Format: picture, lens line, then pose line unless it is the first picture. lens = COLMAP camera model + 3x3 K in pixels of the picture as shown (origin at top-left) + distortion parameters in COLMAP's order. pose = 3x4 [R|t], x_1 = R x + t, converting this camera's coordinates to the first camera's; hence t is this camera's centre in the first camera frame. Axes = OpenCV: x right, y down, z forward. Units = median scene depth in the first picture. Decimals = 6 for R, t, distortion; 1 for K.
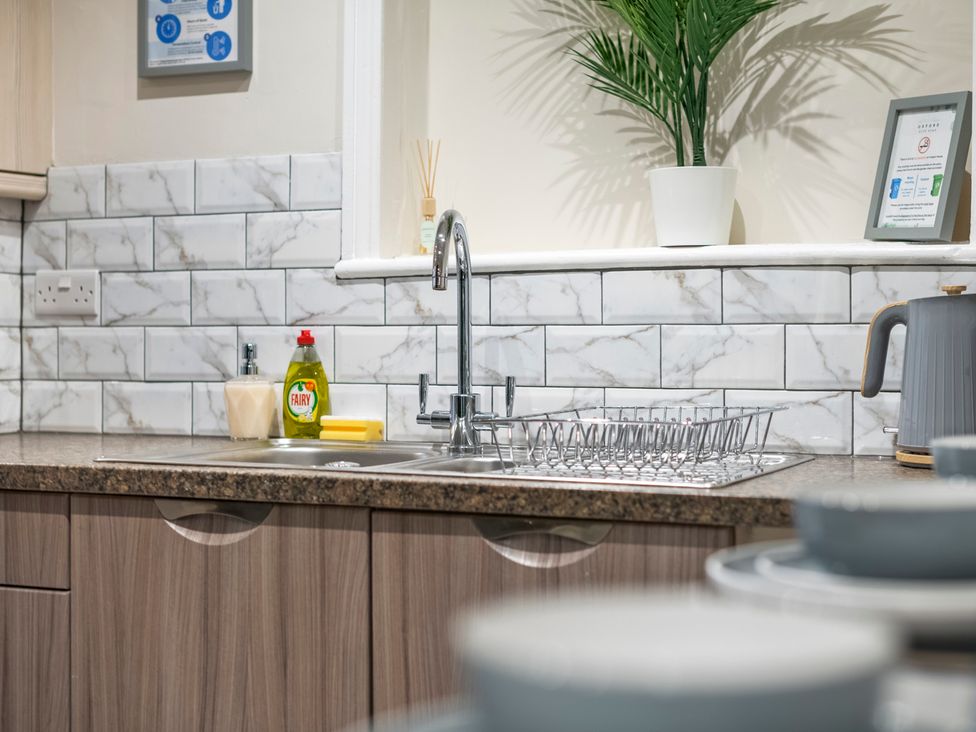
lens RADIAL K [[1650.5, 0, 484.2], [0, 1650.5, 332.1], [0, 0, 1]] dist [0.029458, -0.143548]
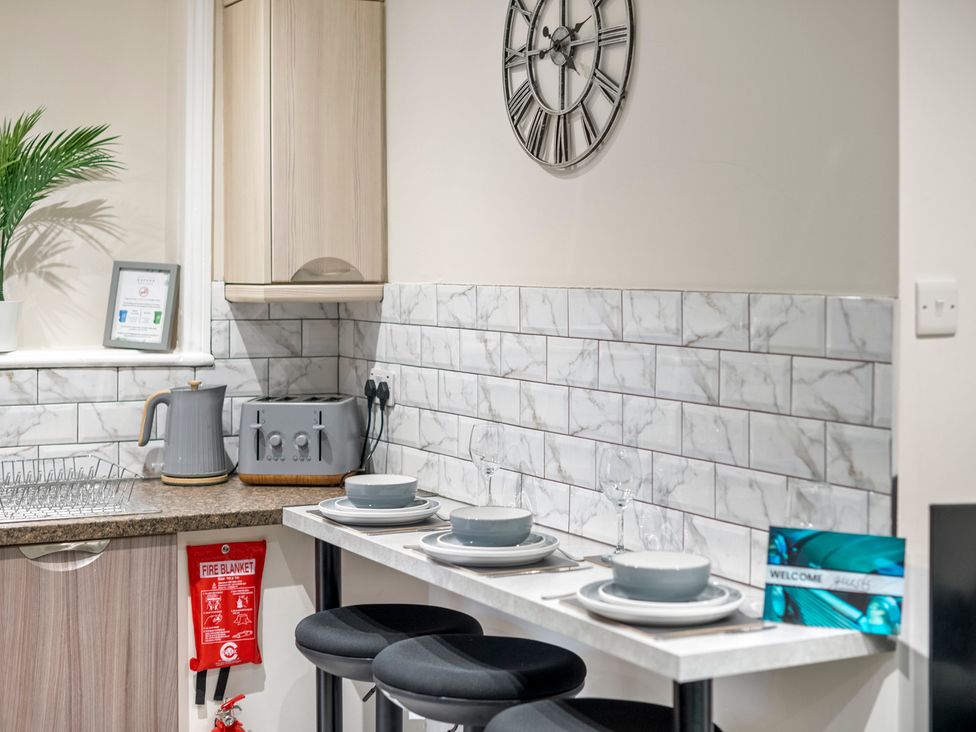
lens RADIAL K [[1650.5, 0, 484.2], [0, 1650.5, 332.1], [0, 0, 1]] dist [0.029458, -0.143548]
pose [[0.605991, -0.030129, 0.794900, -0.845632], [-0.004327, 0.999143, 0.041170, -0.140094], [-0.795459, -0.028388, 0.605341, -0.289407]]
